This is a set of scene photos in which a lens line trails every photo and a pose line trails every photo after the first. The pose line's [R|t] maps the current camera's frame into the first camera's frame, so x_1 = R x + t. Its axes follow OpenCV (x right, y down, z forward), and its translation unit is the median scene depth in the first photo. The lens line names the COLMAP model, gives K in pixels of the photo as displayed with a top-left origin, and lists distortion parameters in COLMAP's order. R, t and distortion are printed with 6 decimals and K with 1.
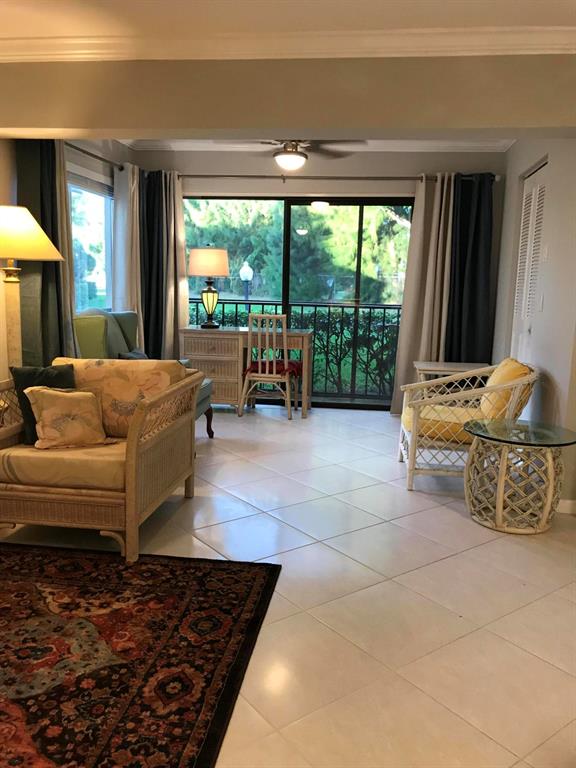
lens RADIAL K [[640.6, 0, 288.0], [0, 640.6, 384.0], [0, 0, 1]] dist [0.034607, -0.002480]
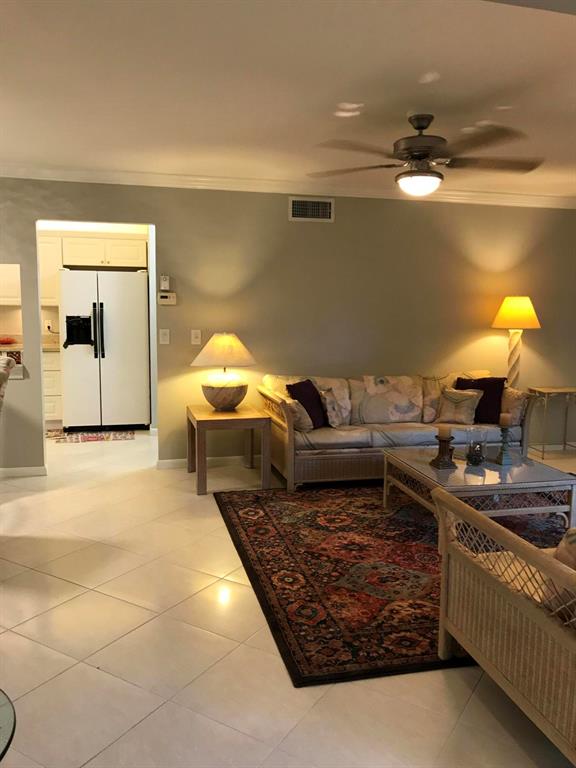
lens RADIAL K [[635.2, 0, 288.0], [0, 635.2, 384.0], [0, 0, 1]] dist [0.044521, -0.078694]
pose [[-0.928238, 0.005283, -0.371949, 0.355788], [-0.101419, 0.958425, 0.266714, -0.378117], [0.357894, 0.285297, -0.889110, 1.848687]]
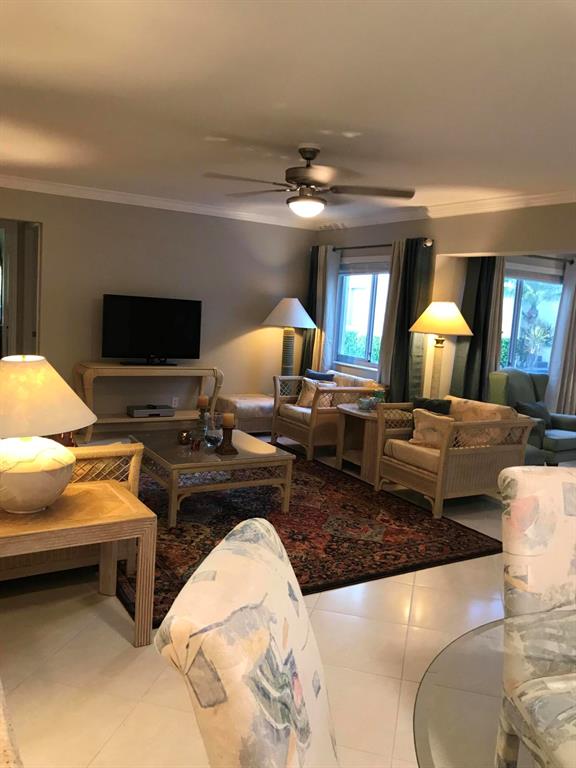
lens RADIAL K [[635.2, 0, 288.0], [0, 635.2, 384.0], [0, 0, 1]] dist [0.044521, -0.078694]
pose [[0.628859, 0.112613, -0.769321, 0.843043], [-0.173889, 0.984763, 0.002009, -0.003681], [0.757825, 0.132513, 0.638859, -0.443476]]
